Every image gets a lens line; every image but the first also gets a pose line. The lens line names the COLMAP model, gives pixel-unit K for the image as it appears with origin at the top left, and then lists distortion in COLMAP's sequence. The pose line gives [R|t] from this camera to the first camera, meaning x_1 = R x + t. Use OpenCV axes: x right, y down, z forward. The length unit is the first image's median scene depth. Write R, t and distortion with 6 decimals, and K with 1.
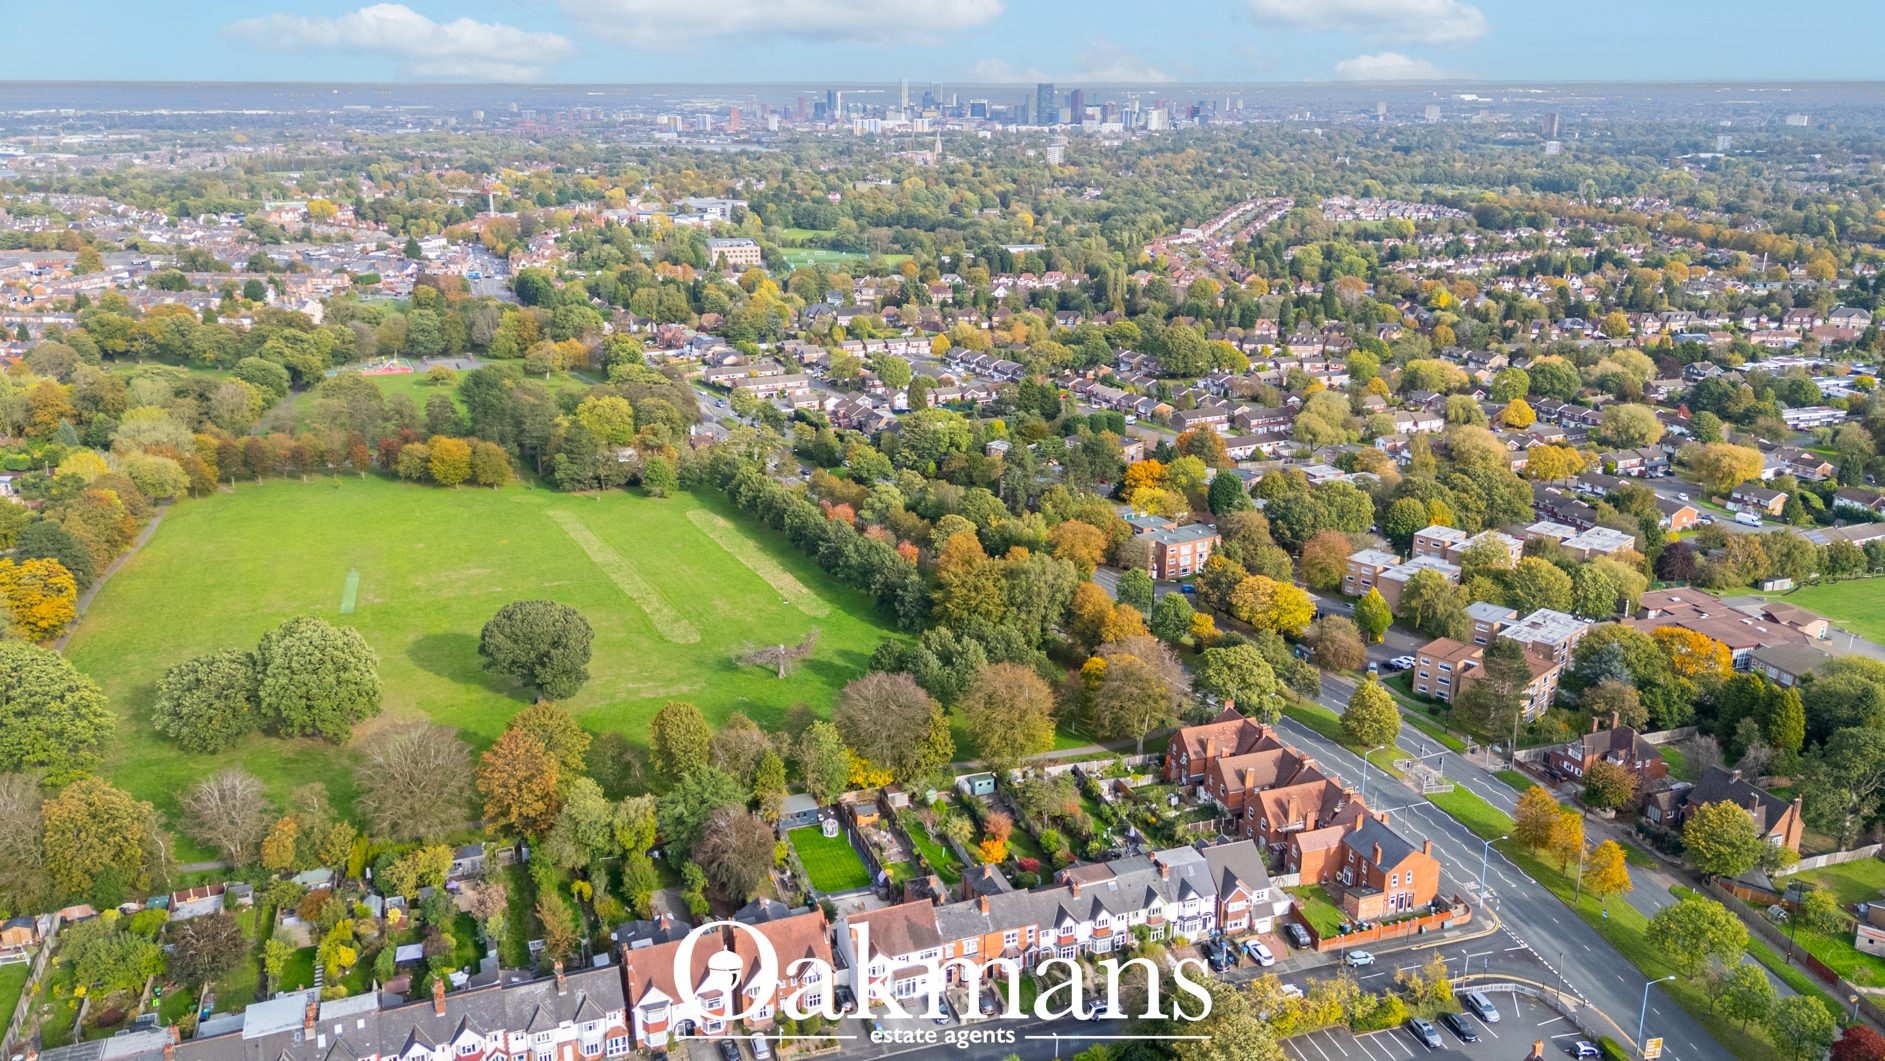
lens RADIAL K [[1375.3, 0, 942.5], [0, 1375.3, 530.5], [0, 0, 1]] dist [0.068712, -0.008104]
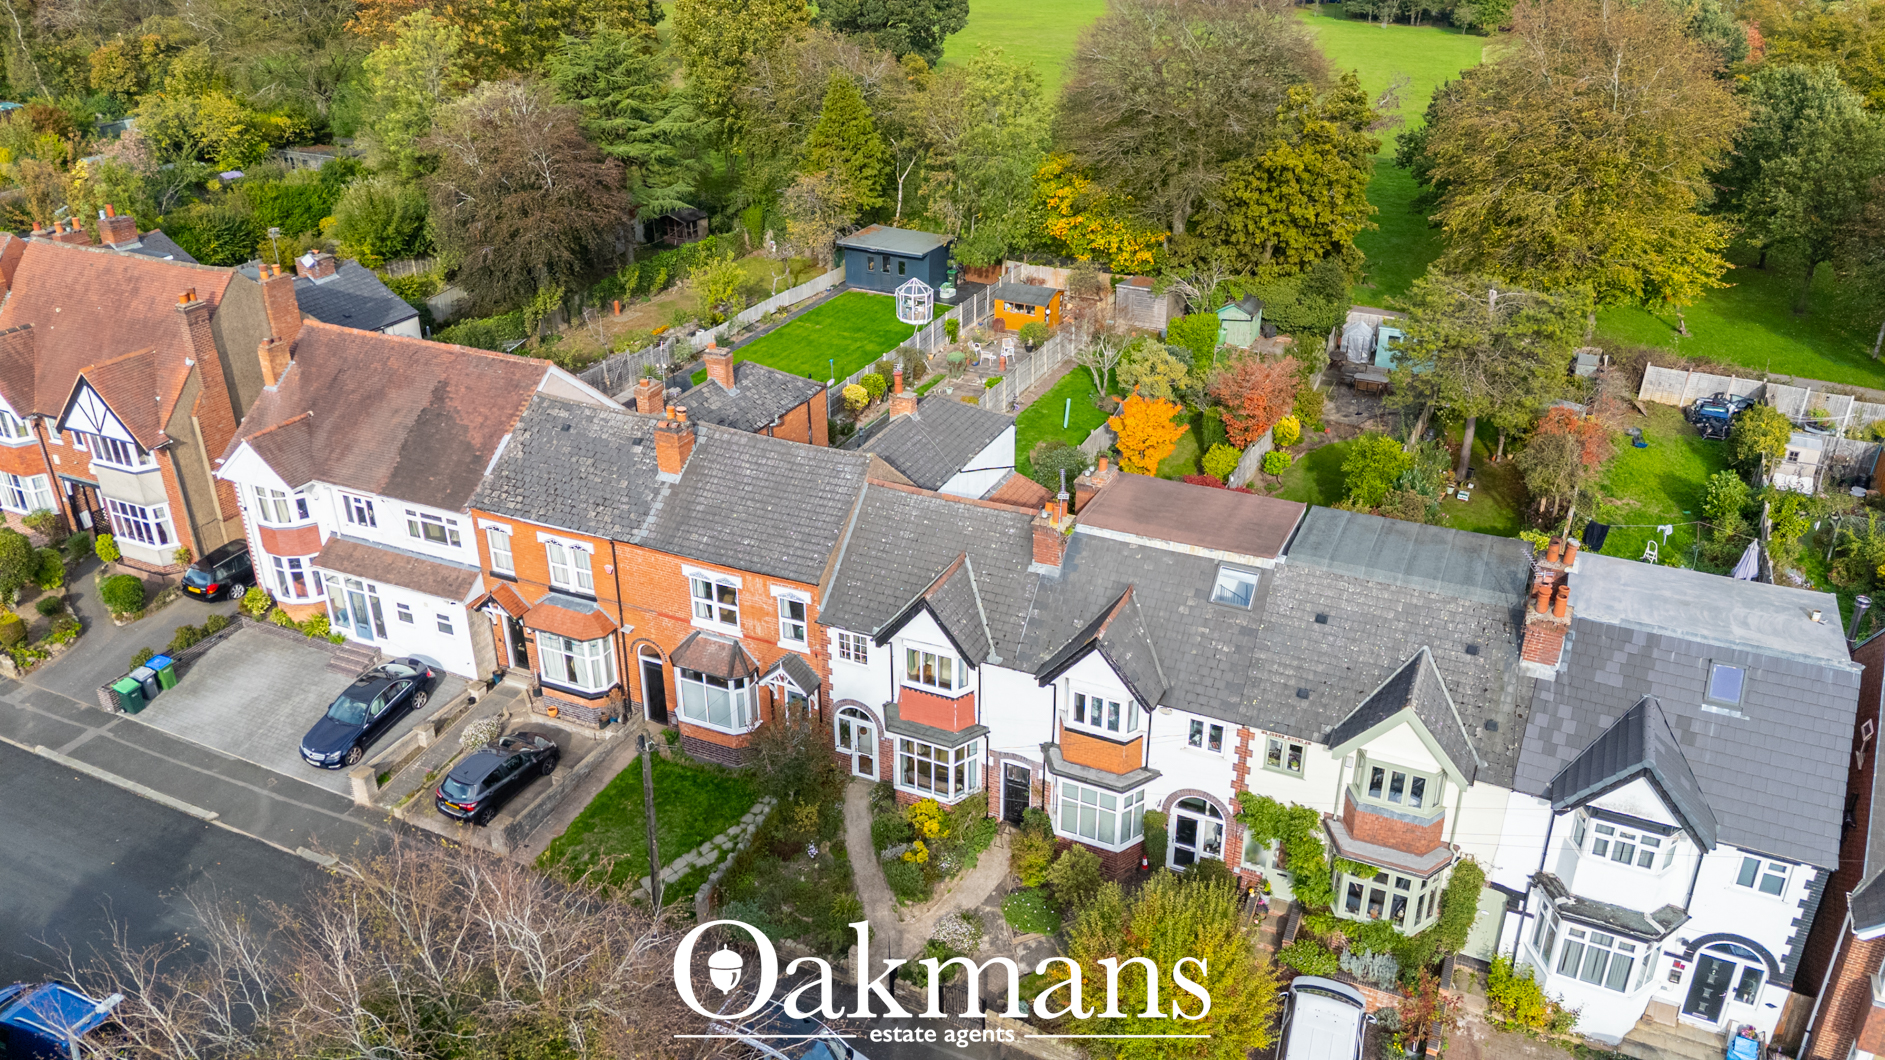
lens RADIAL K [[1375.3, 0, 942.5], [0, 1375.3, 530.0], [0, 0, 1]] dist [0.068712, -0.008104]
pose [[0.711568, 0.307249, -0.631878, 0.218709], [-0.213482, 0.951346, 0.222184, 0.209843], [0.669401, -0.023205, 0.742539, 0.808361]]
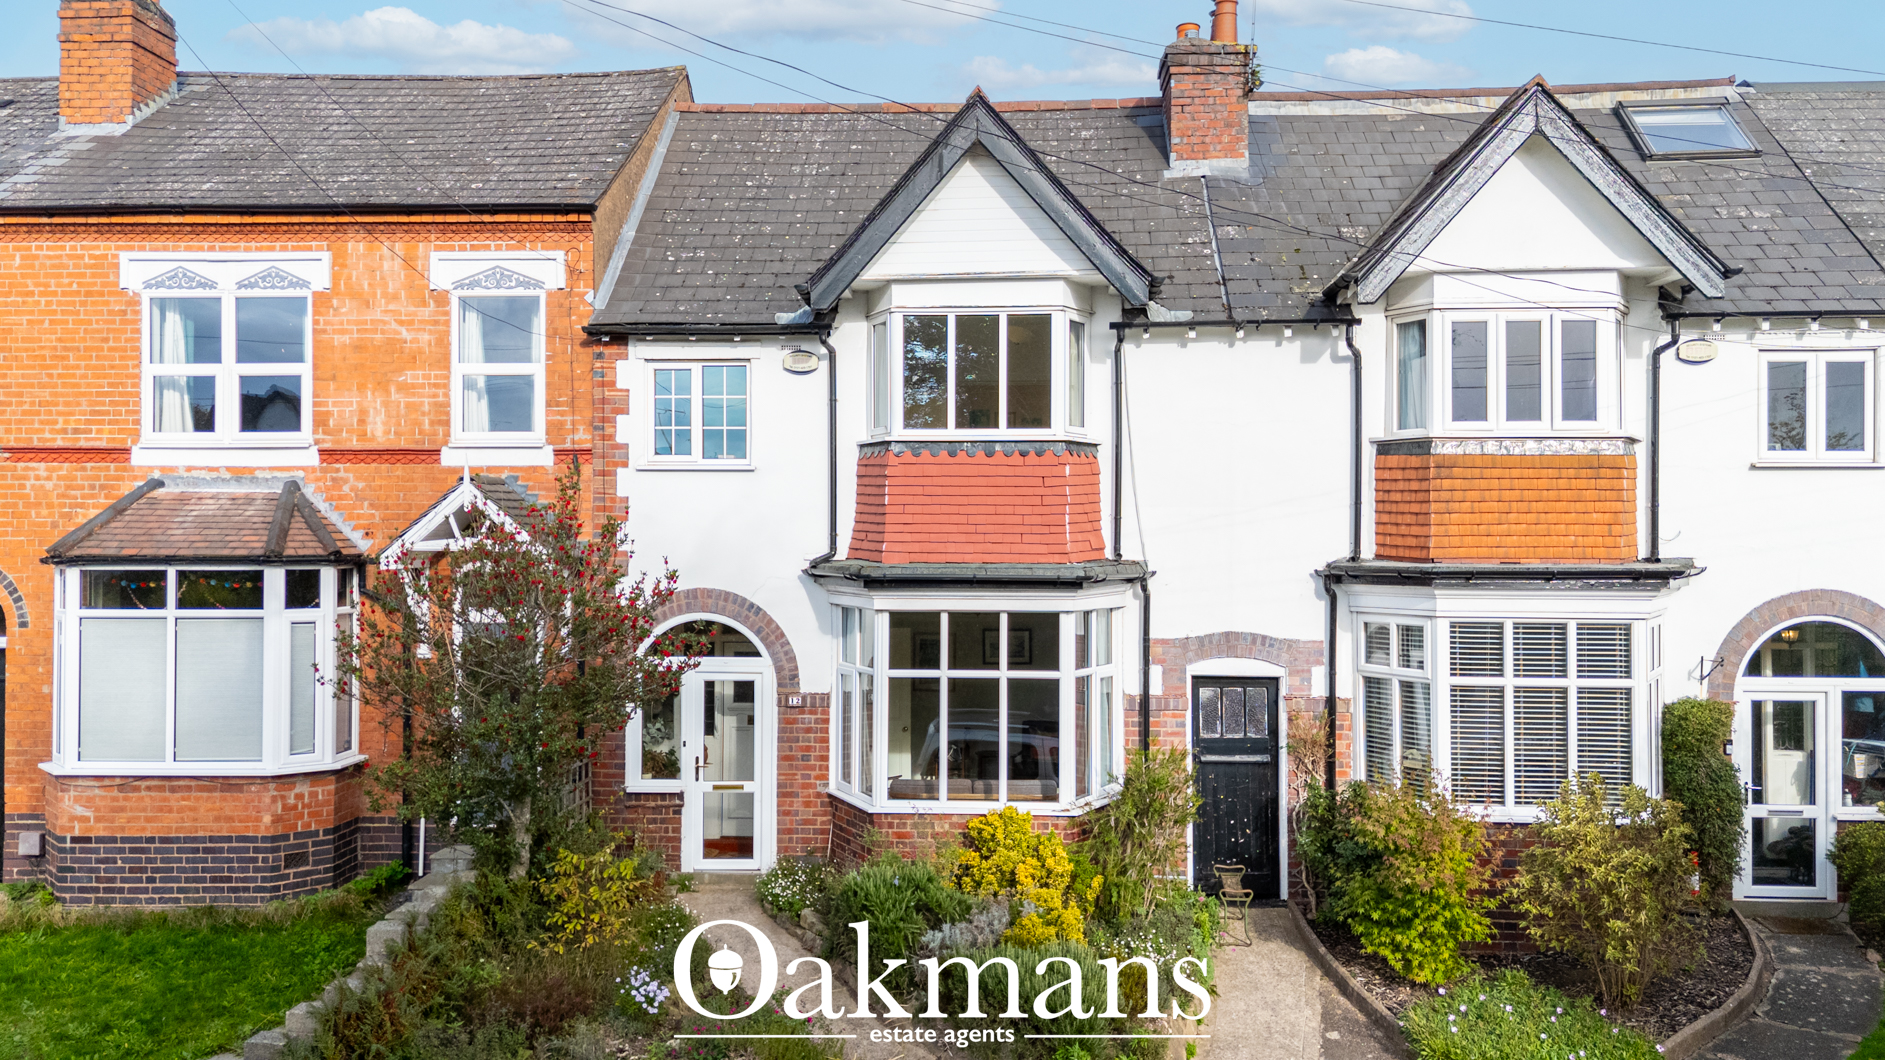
lens RADIAL K [[1375.3, 0, 942.5], [0, 1375.3, 530.0], [0, 0, 1]] dist [0.068712, -0.008104]
pose [[0.923164, 0.000300, -0.384405, 0.113416], [-0.118897, 0.951187, -0.284792, 0.307852], [0.365556, 0.308614, 0.878138, 0.905413]]
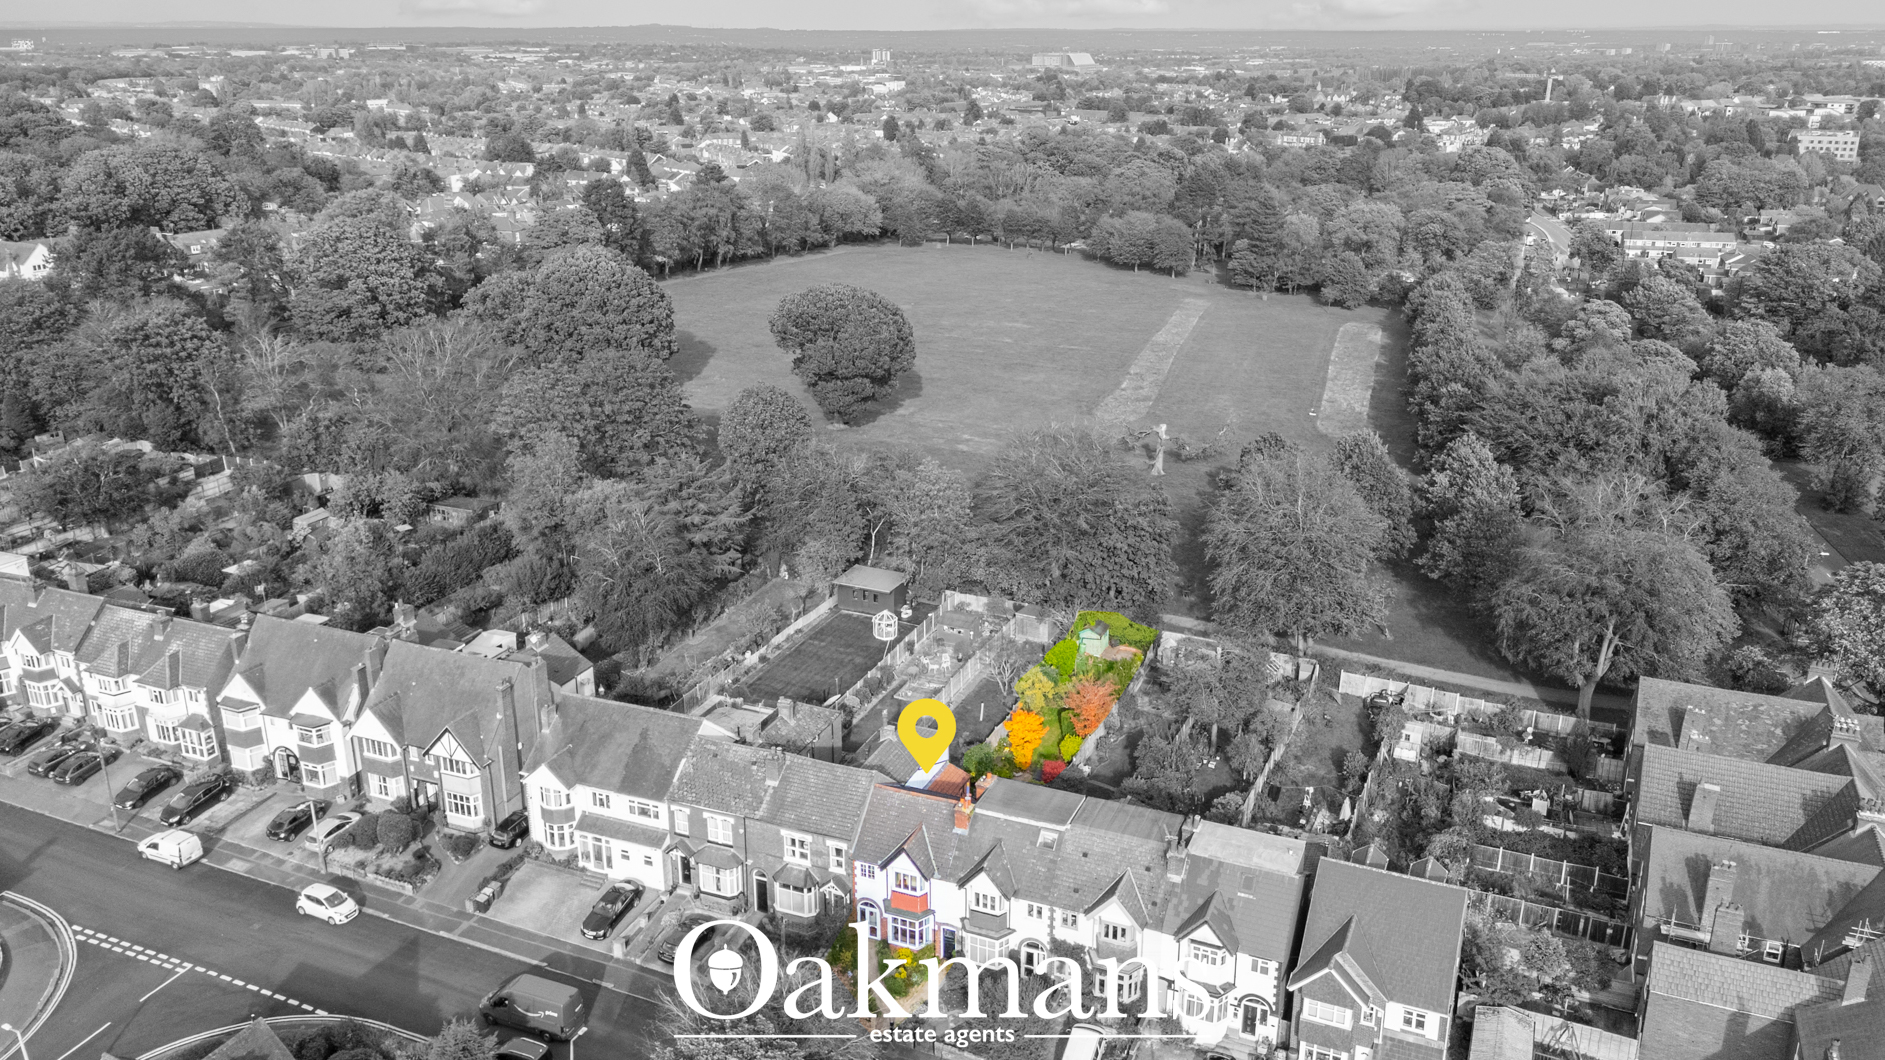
lens RADIAL K [[1467.9, 0, 942.5], [0, 1467.9, 530.0], [0, 0, 1]] dist [0.141209, -0.236719]
pose [[0.737821, 0.226196, -0.635968, 0.377258], [-0.205706, 0.972712, 0.107315, 0.113181], [0.642888, 0.051643, 0.764217, 0.599732]]
